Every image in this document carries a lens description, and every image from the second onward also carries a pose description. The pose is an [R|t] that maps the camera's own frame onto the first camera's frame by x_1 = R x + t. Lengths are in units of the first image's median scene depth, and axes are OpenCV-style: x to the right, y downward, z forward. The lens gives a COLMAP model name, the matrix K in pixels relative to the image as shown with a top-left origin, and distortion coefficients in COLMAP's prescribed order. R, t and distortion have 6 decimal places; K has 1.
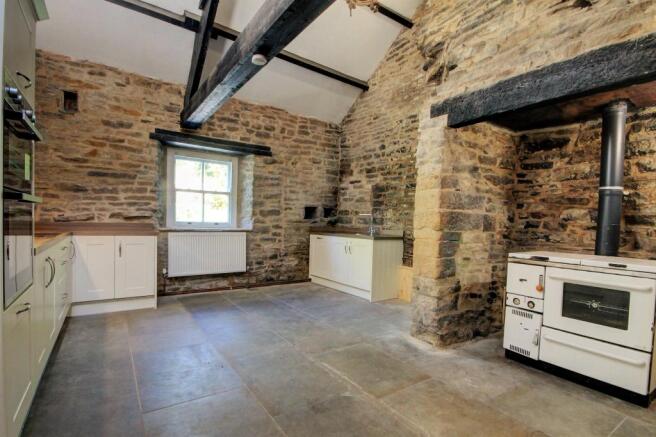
lens RADIAL K [[321.2, 0, 325.2], [0, 321.2, 234.3], [0, 0, 1]] dist [0.004776, -0.001207]
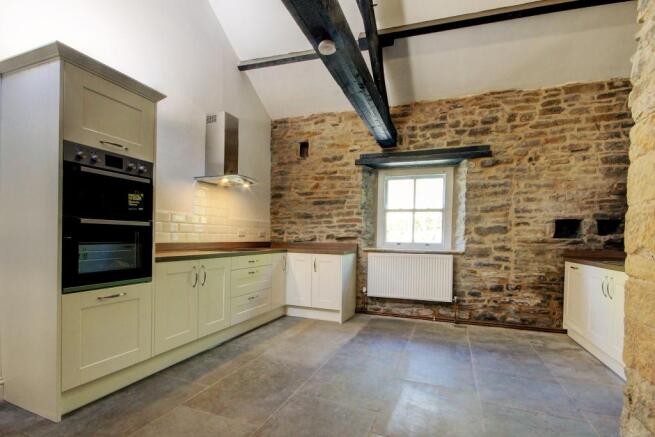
lens RADIAL K [[320.7, 0, 327.7], [0, 320.7, 243.0], [0, 0, 1]] dist [0.004776, -0.001207]
pose [[0.576253, -0.001957, -0.817269, 0.293408], [-0.034830, 0.999030, -0.026951, -0.003693], [0.816529, 0.043996, 0.575626, 0.320741]]
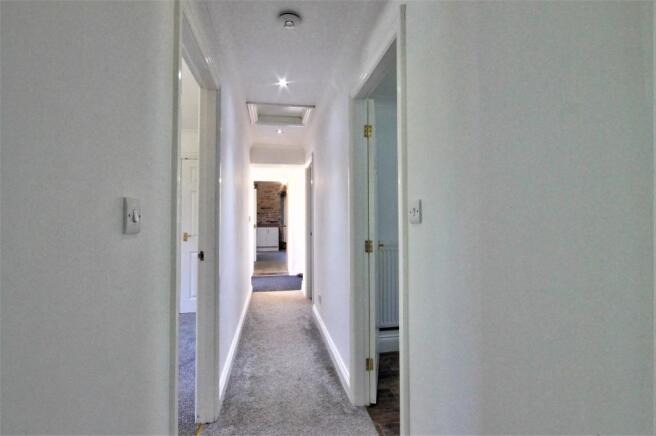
lens RADIAL K [[321.2, 0, 328.9], [0, 321.2, 217.0], [0, 0, 1]] dist [0.004776, -0.001207]
pose [[0.911928, -0.029145, -0.409314, 1.115340], [0.007809, 0.998527, -0.053701, 0.069118], [0.410276, 0.045775, 0.910812, -1.523615]]
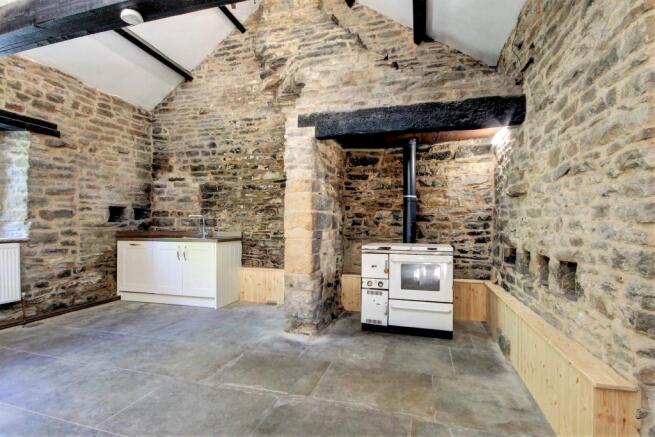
lens RADIAL K [[320.7, 0, 323.7], [0, 320.7, 225.5], [0, 0, 1]] dist [0.004776, -0.001207]
pose [[0.778638, -0.026646, 0.626907, -0.207445], [0.044371, 0.998935, -0.012651, -0.007299], [-0.625902, 0.037667, 0.778991, 0.075949]]
